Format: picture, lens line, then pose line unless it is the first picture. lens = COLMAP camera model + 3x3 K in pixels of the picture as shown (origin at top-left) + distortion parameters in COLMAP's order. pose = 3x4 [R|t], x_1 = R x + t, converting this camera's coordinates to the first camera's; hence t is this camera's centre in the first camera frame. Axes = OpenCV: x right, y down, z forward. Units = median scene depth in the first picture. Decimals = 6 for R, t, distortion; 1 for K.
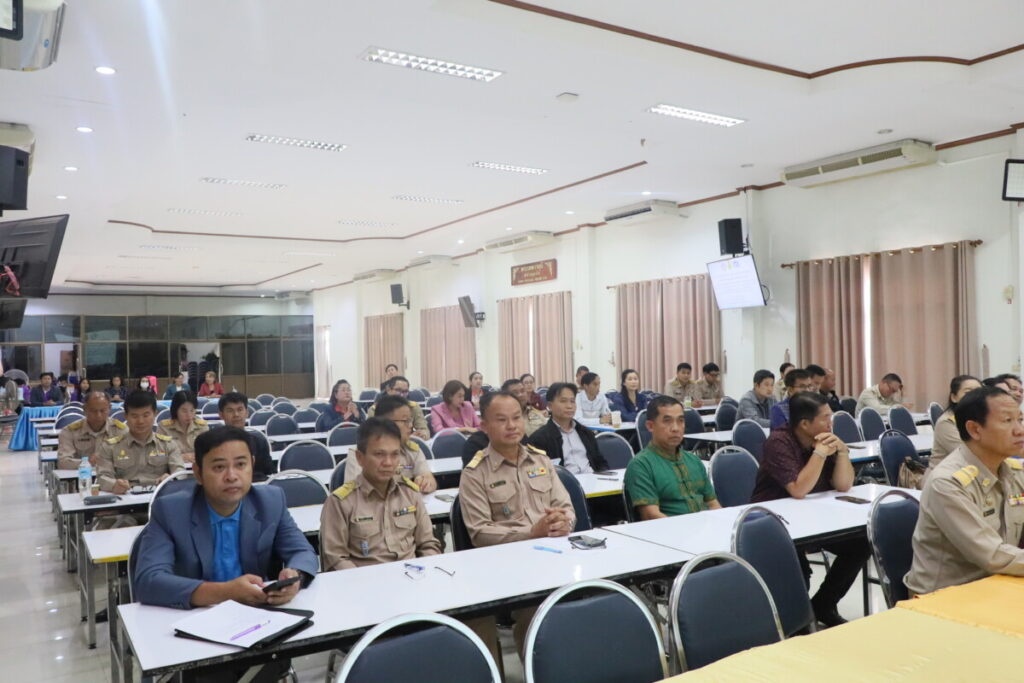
lens RADIAL K [[834.0, 0, 512.5], [0, 834.0, 342.8], [0, 0, 1]] dist [-0.010996, 0.007269]
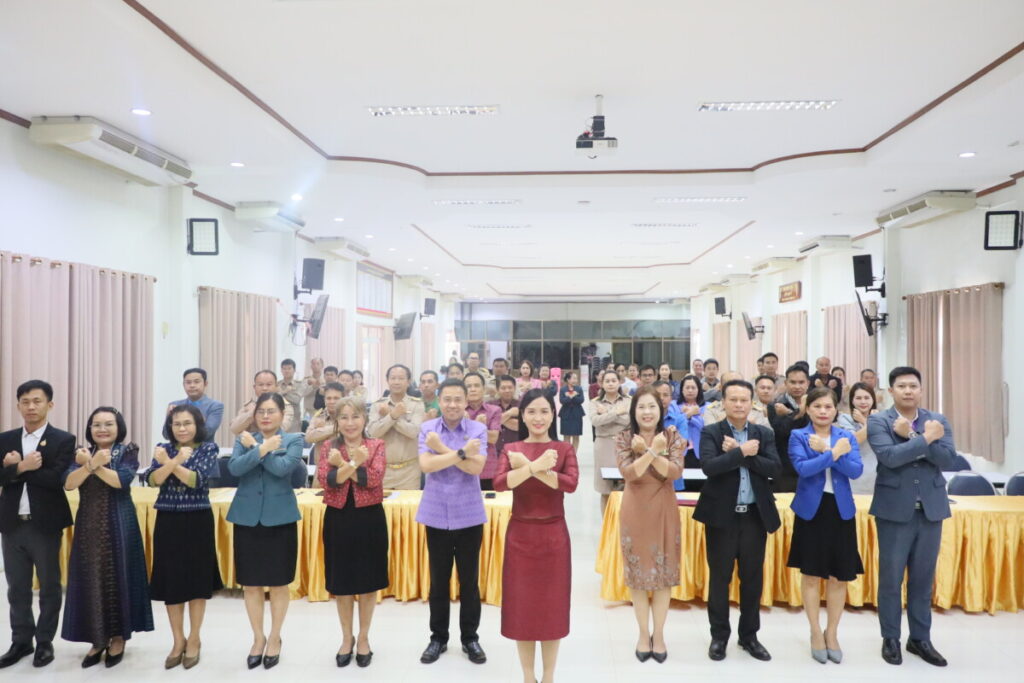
lens RADIAL K [[834.0, 0, 510.3], [0, 834.0, 341.8], [0, 0, 1]] dist [-0.010996, 0.007269]
pose [[0.791039, 0.023962, -0.611296, 0.443027], [-0.013603, 0.999675, 0.021583, -0.038837], [0.611614, -0.008758, 0.791108, -0.132870]]
